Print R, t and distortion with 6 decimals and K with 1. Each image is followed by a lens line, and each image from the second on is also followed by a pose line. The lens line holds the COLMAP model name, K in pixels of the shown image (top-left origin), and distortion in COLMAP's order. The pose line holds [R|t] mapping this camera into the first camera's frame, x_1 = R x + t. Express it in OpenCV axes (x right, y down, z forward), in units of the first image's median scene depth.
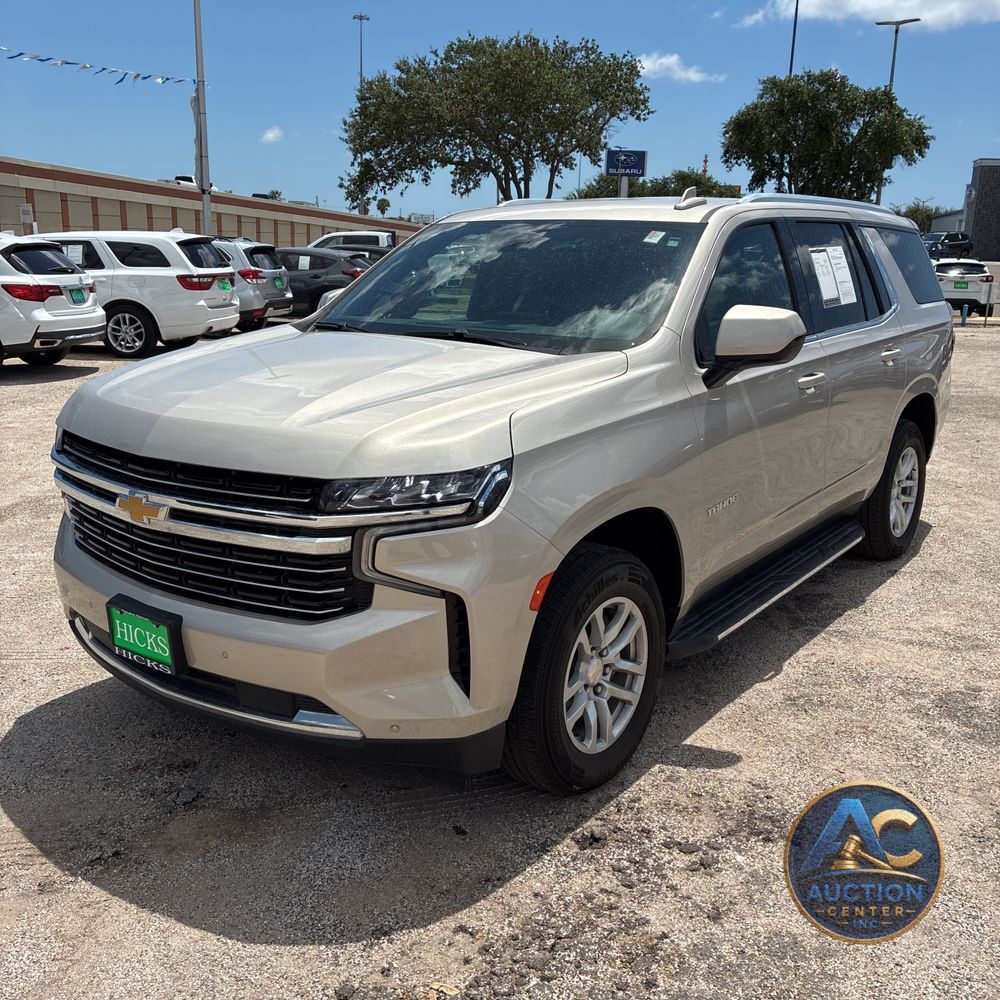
lens RADIAL K [[1028.5, 0, 504.9], [0, 1028.5, 515.9], [0, 0, 1]] dist [0.013254, 0.004910]
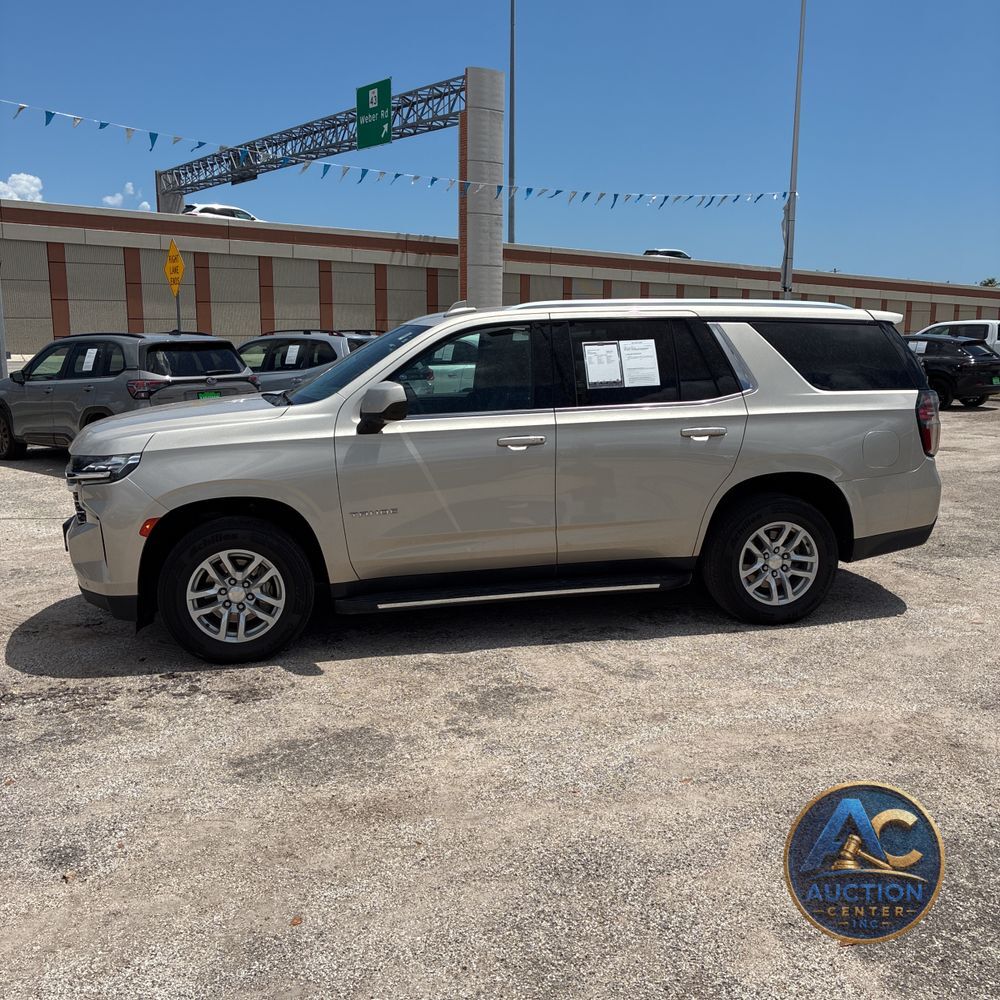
lens RADIAL K [[1026.2, 0, 490.2], [0, 1026.2, 513.7], [0, 0, 1]] dist [0.026959, -0.039106]
pose [[0.752172, 0.101141, -0.651159, 1.025352], [-0.157125, 0.987177, -0.028167, 0.003870], [0.639960, 0.123499, 0.758419, -0.010115]]
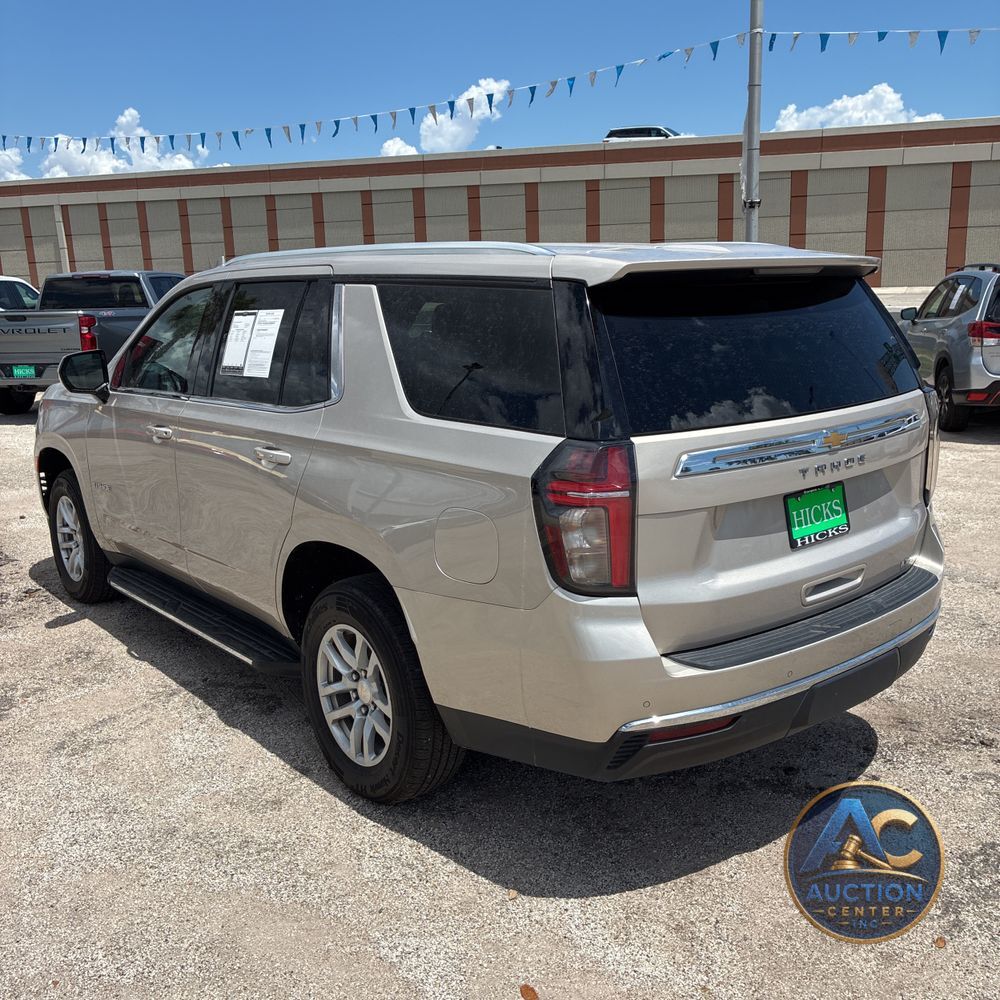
lens RADIAL K [[1028.5, 0, 504.9], [0, 1028.5, 515.9], [0, 0, 1]] dist [0.013254, 0.004910]
pose [[-0.225486, 0.220253, -0.949023, 1.140229], [-0.232130, 0.933909, 0.271900, -0.385929], [0.946188, 0.281606, -0.159456, 1.394173]]
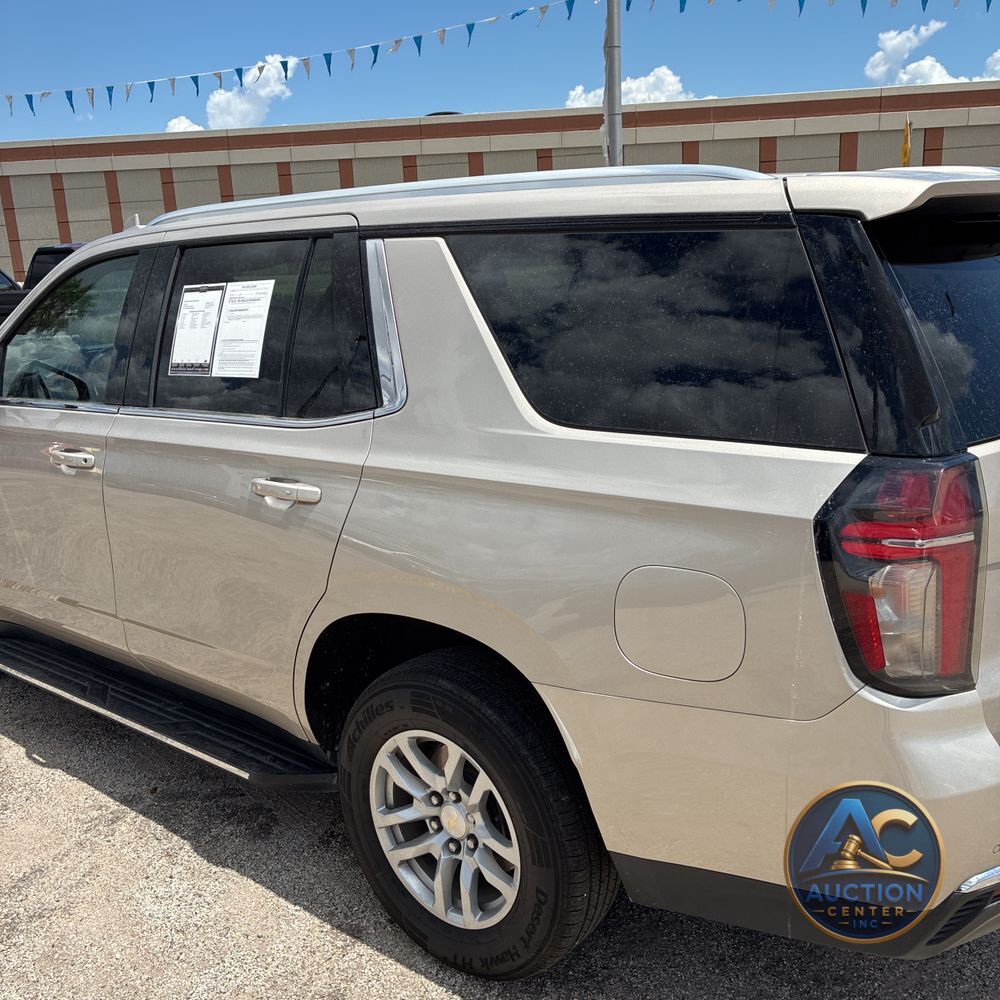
lens RADIAL K [[1028.5, 0, 504.9], [0, 1028.5, 515.9], [0, 0, 1]] dist [0.013254, 0.004910]
pose [[-0.041803, 0.245208, -0.968569, 0.943983], [-0.218382, 0.943734, 0.248346, -0.320121], [0.974968, 0.221899, 0.014098, 1.190982]]
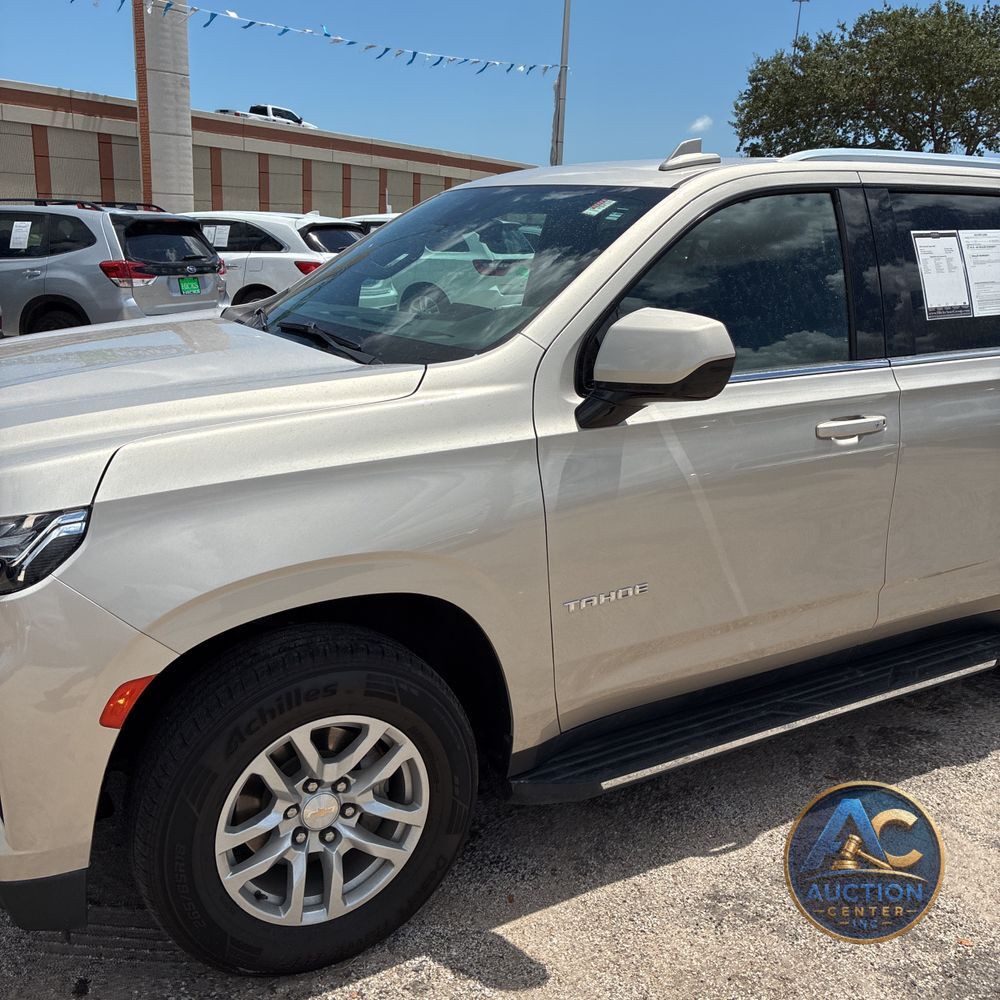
lens RADIAL K [[1026.2, 0, 490.2], [0, 1026.2, 513.7], [0, 0, 1]] dist [0.026959, -0.039106]
pose [[0.920088, 0.119530, -0.373028, 0.305084], [-0.116692, 0.992707, 0.030270, -0.061817], [0.373926, 0.015678, 0.927326, 0.265979]]
